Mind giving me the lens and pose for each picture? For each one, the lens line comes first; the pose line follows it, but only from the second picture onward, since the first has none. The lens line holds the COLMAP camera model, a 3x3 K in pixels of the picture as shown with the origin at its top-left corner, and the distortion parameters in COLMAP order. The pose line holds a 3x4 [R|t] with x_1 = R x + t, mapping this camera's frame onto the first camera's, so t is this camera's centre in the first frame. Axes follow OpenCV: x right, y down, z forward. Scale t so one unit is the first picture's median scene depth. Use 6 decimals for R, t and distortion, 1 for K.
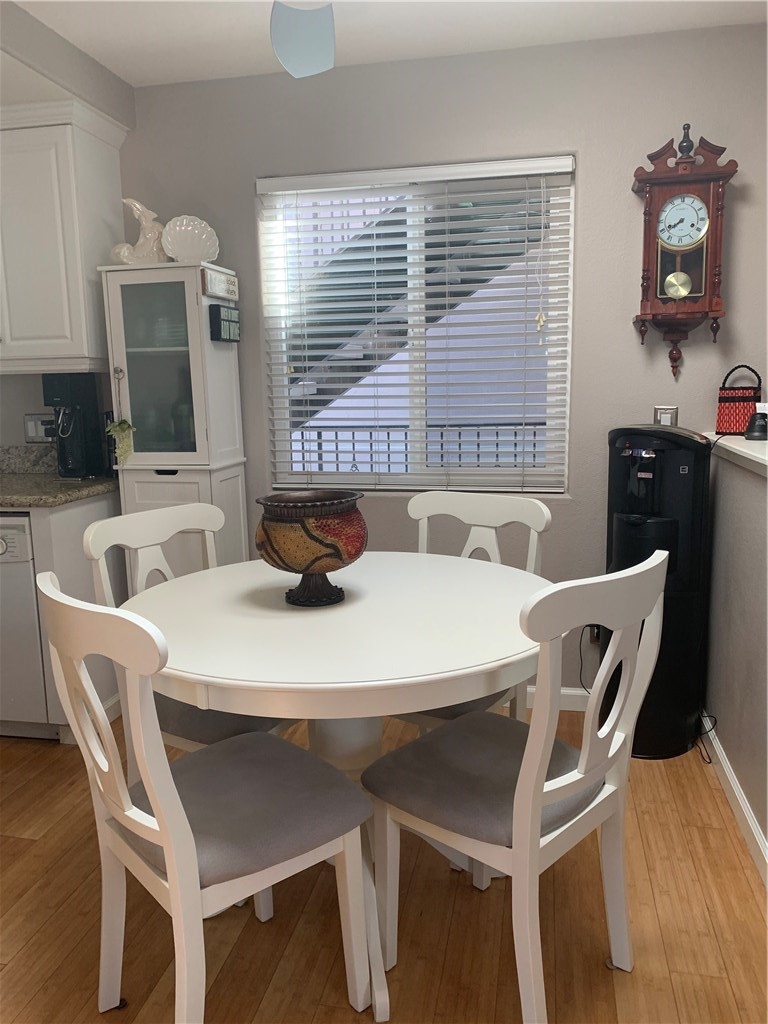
lens RADIAL K [[779.4, 0, 386.9], [0, 779.4, 500.1], [0, 0, 1]] dist [0.053937, -0.053217]
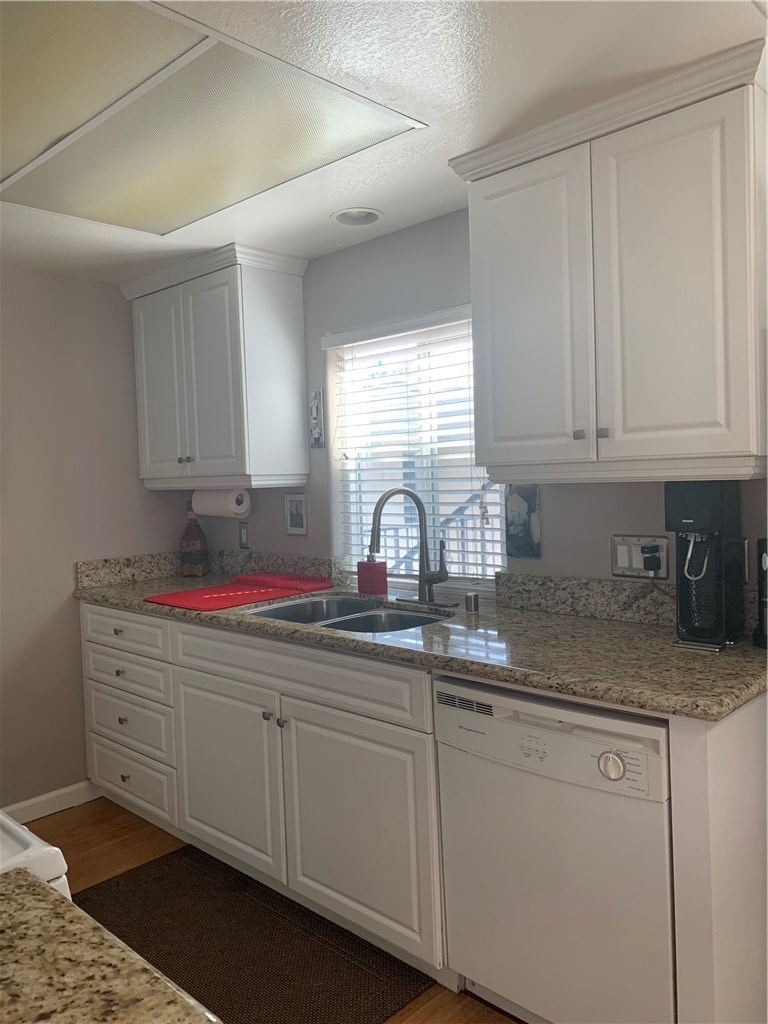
lens RADIAL K [[779.4, 0, 386.1], [0, 779.4, 503.3], [0, 0, 1]] dist [0.053937, -0.053217]
pose [[0.847278, 0.012272, -0.531008, -0.322951], [-0.060936, 0.995378, -0.074226, -0.089820], [0.527643, 0.095247, 0.844109, 0.375136]]
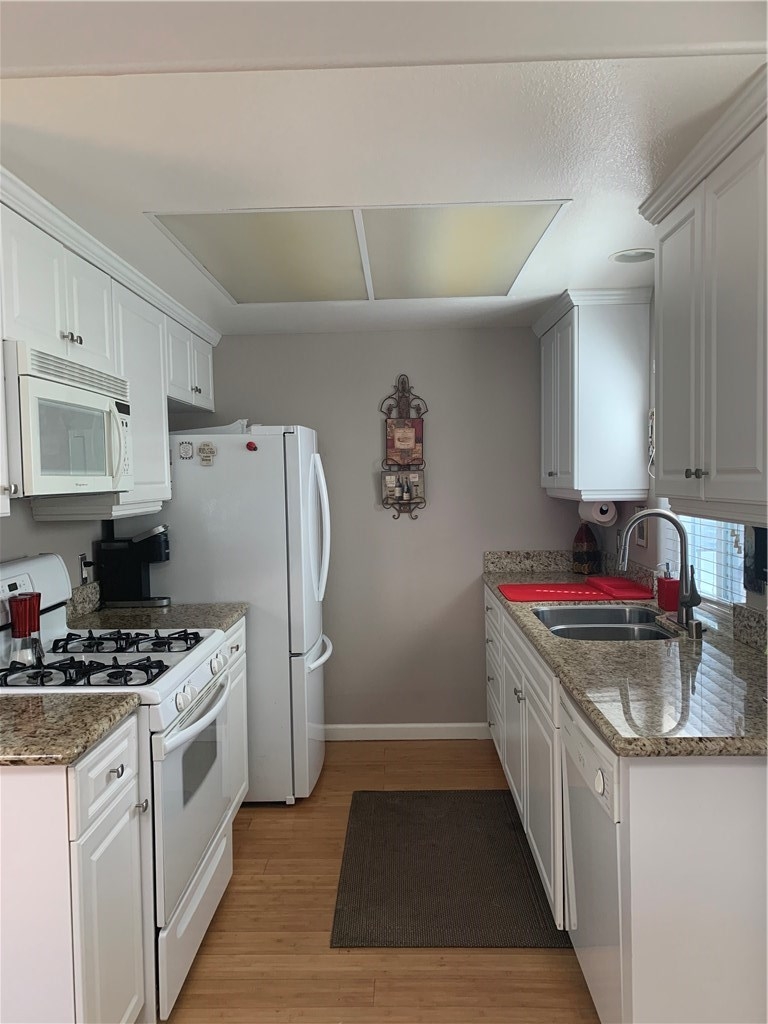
lens RADIAL K [[779.4, 0, 383.6], [0, 779.4, 513.9], [0, 0, 1]] dist [0.053937, -0.053217]
pose [[0.195436, 0.066658, -0.978448, 0.129991], [-0.132628, 0.990319, 0.040975, -0.177278], [0.971707, 0.121762, 0.202385, 0.662826]]
